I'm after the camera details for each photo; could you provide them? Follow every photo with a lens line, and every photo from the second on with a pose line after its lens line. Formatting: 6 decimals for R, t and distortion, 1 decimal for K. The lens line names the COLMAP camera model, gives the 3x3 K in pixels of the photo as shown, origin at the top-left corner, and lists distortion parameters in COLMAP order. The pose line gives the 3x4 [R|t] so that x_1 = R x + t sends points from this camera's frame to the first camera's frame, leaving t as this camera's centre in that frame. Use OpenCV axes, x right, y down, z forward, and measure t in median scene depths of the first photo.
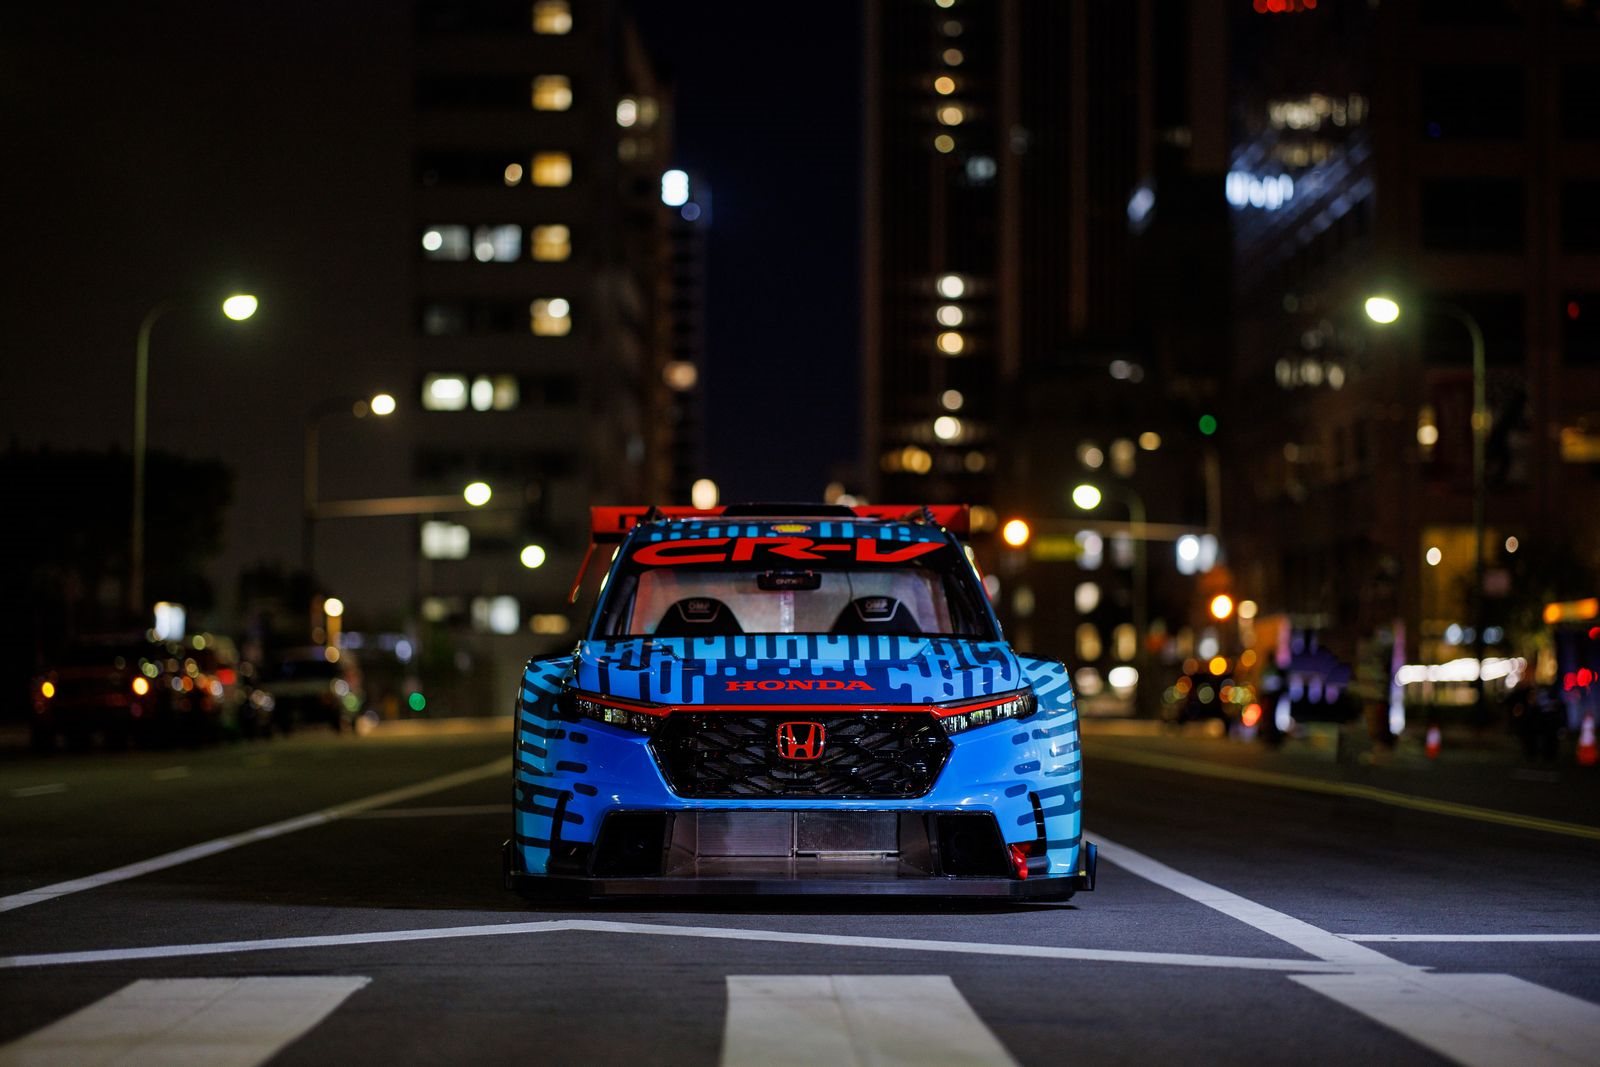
lens RADIAL K [[3996.0, 0, 800.0], [0, 3996.0, 533.5], [0, 0, 1]] dist [0.105259, 0.106600]
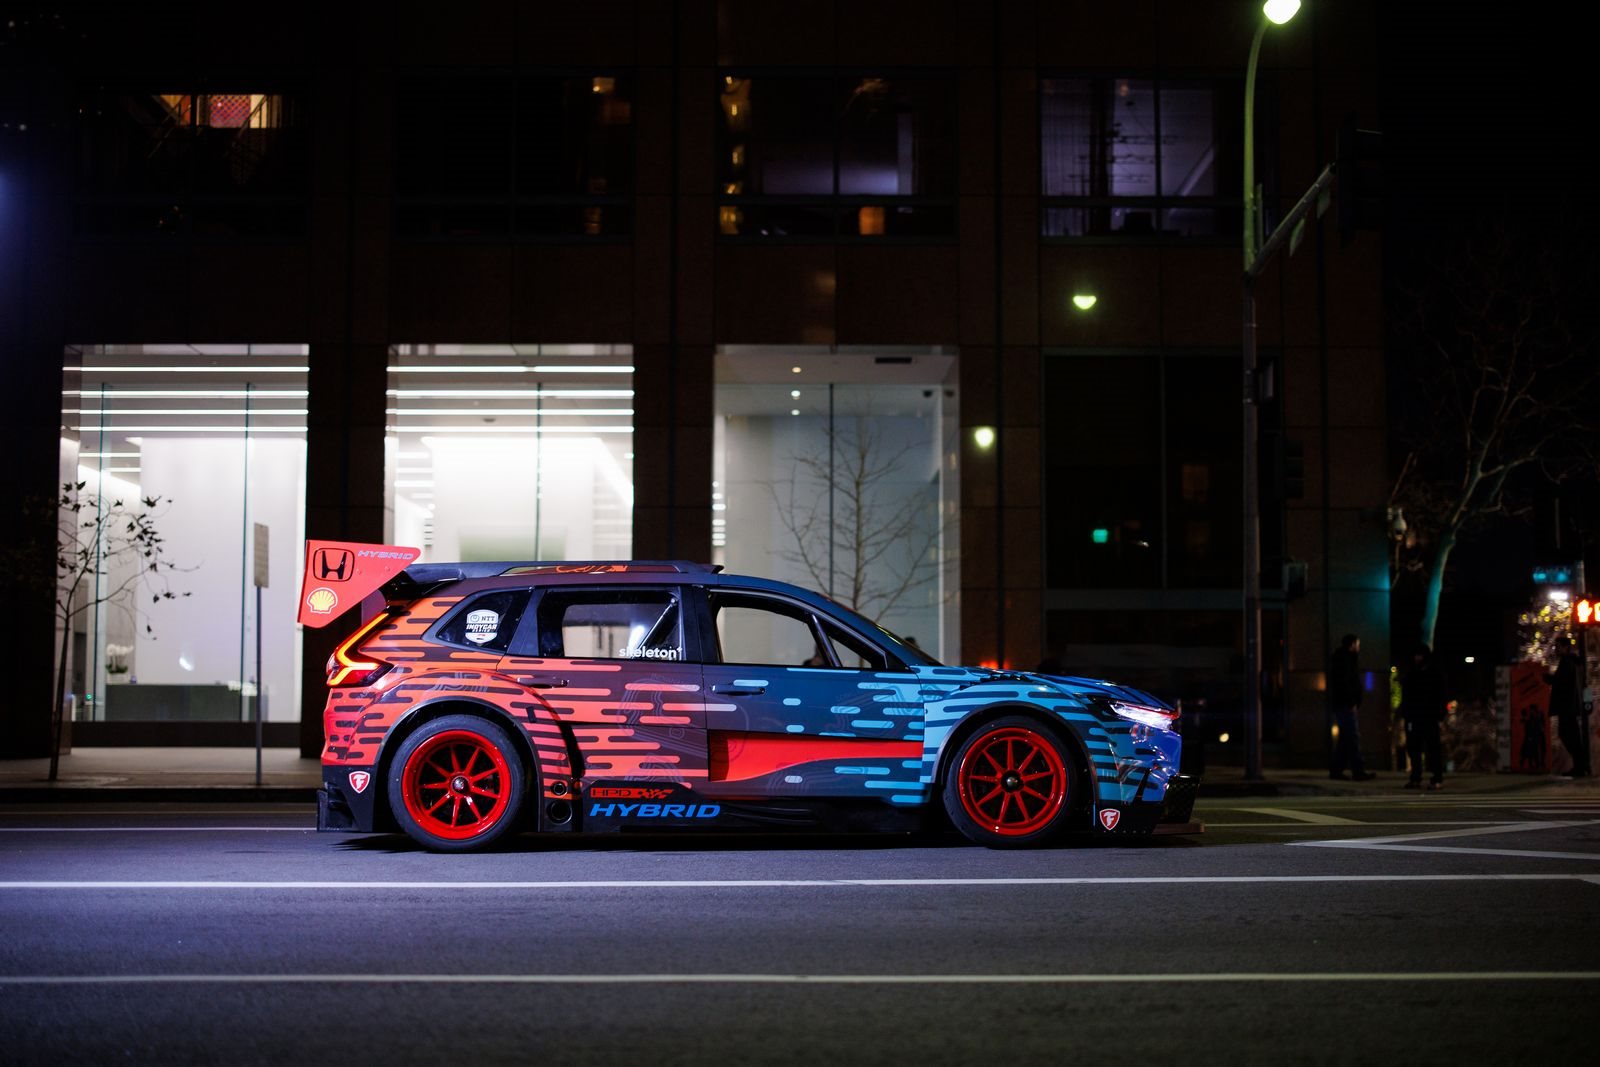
lens RADIAL K [[2349.4, 0, 800.0], [0, 2349.4, 533.5], [0, 0, 1]] dist [-0.119635, 0.035929]
pose [[0.005871, 0.077407, 0.996982, -0.839700], [-0.038353, 0.996283, -0.077127, 0.043854], [-0.999247, -0.037784, 0.008818, 1.001416]]
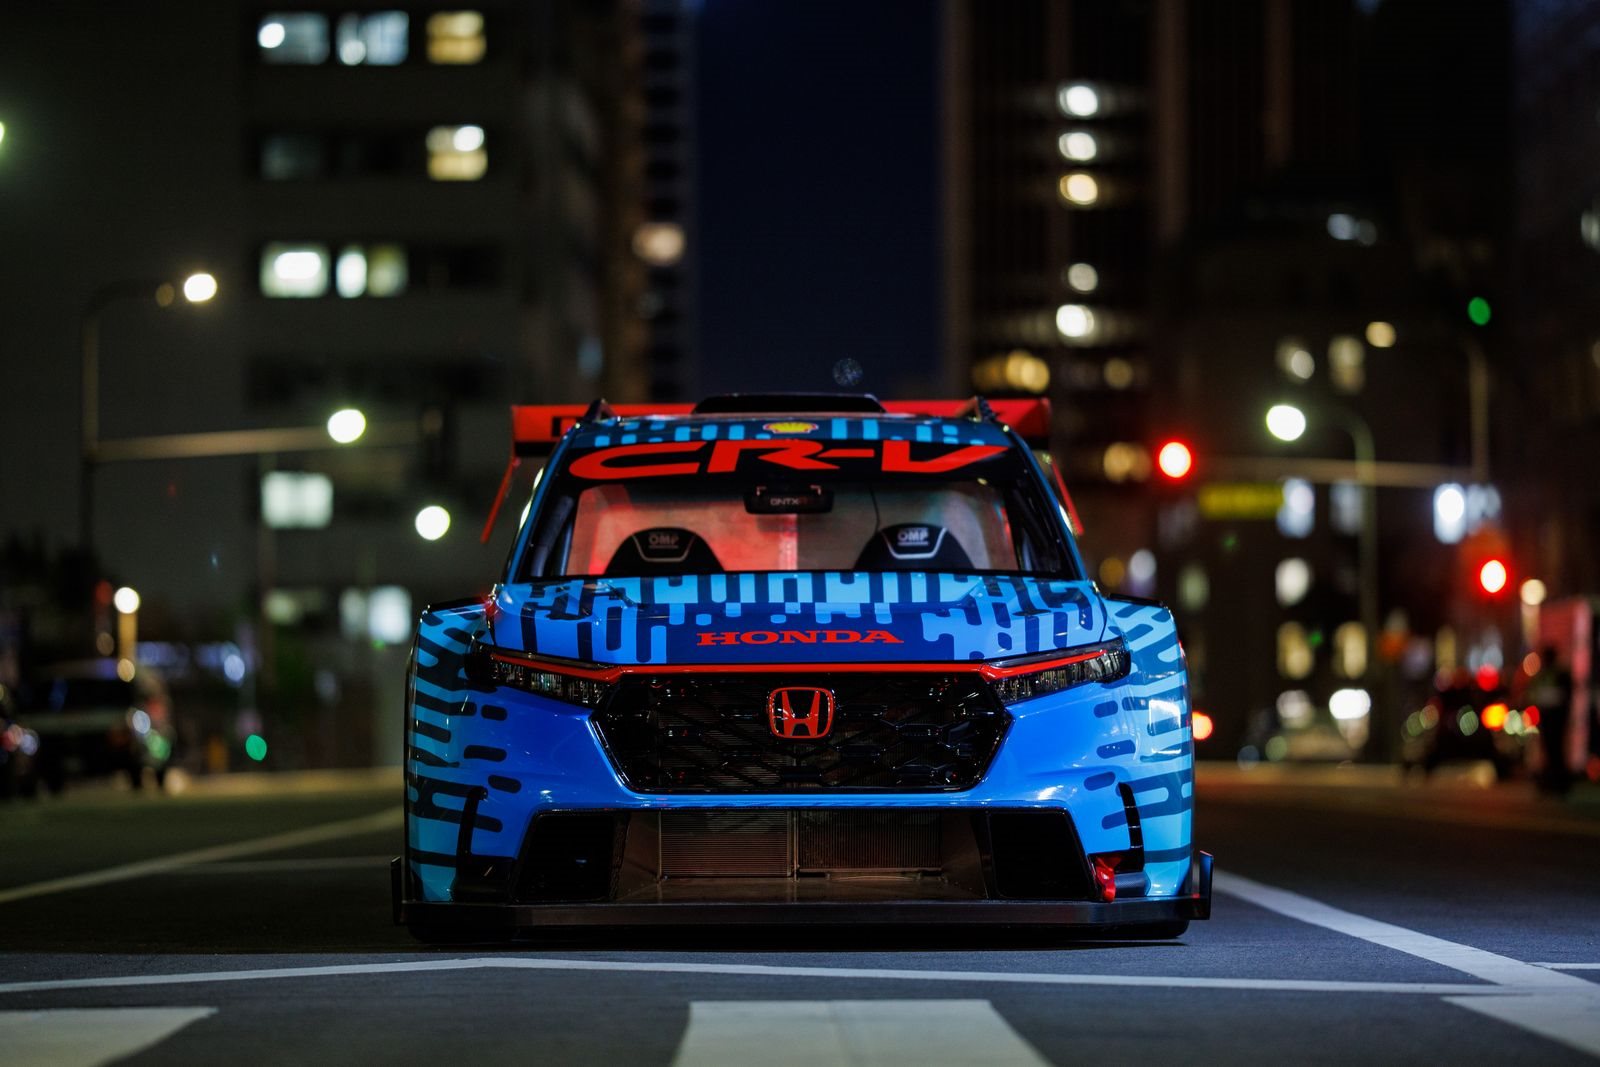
lens RADIAL K [[6244.6, 0, 800.0], [0, 6244.6, 533.5], [0, 0, 1]] dist [0.244990, 0.824186]
pose [[0.999933, -0.008333, -0.008025, 0.008218], [0.008387, 0.999942, 0.006802, 0.010155], [0.007968, -0.006869, 0.999945, -0.114850]]
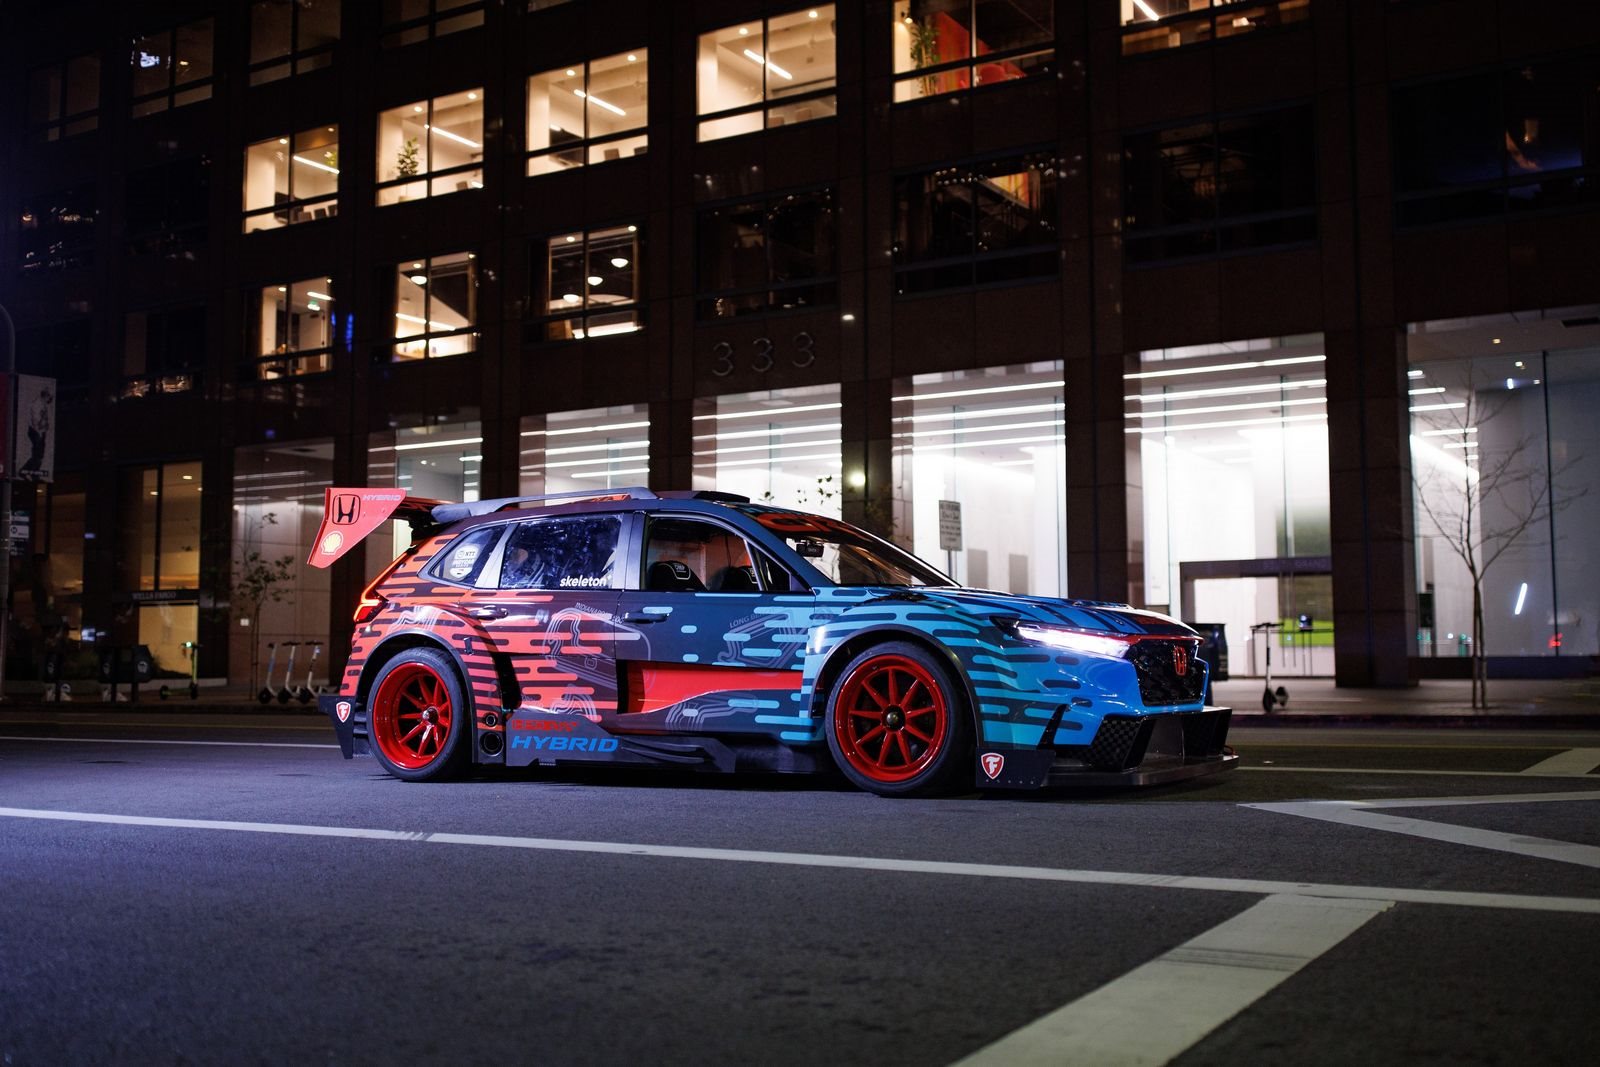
lens RADIAL K [[1649.2, 0, 800.0], [0, 1649.2, 533.5], [0, 0, 1]] dist [0.015366, 0.018221]
pose [[0.524804, 0.059590, 0.849135, -0.477467], [-0.024528, 0.998191, -0.054891, 0.037122], [-0.850870, 0.007980, 0.525316, 0.711936]]
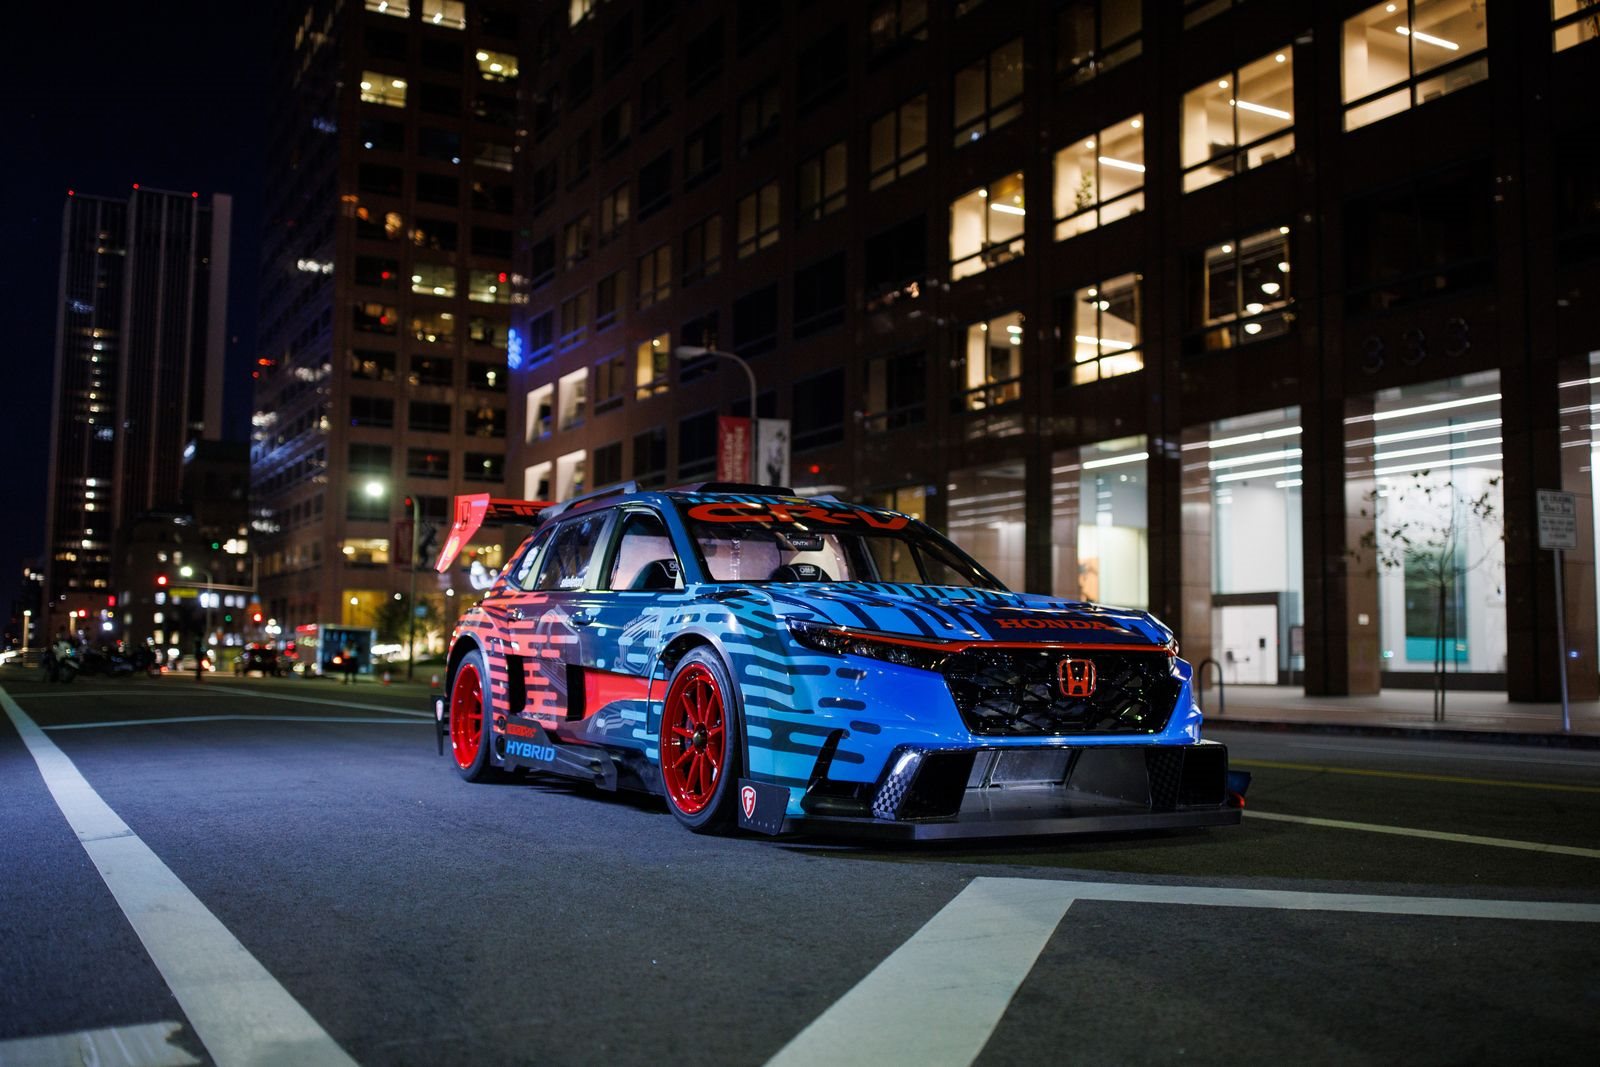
lens RADIAL K [[1523.9, 0, 800.0], [0, 1523.9, 533.5], [0, 0, 1]] dist [-0.000486, -0.006707]
pose [[0.882536, 0.048633, 0.467722, -0.214696], [-0.027732, 0.998289, -0.051472, 0.032366], [-0.469426, 0.032455, 0.882375, 0.602245]]
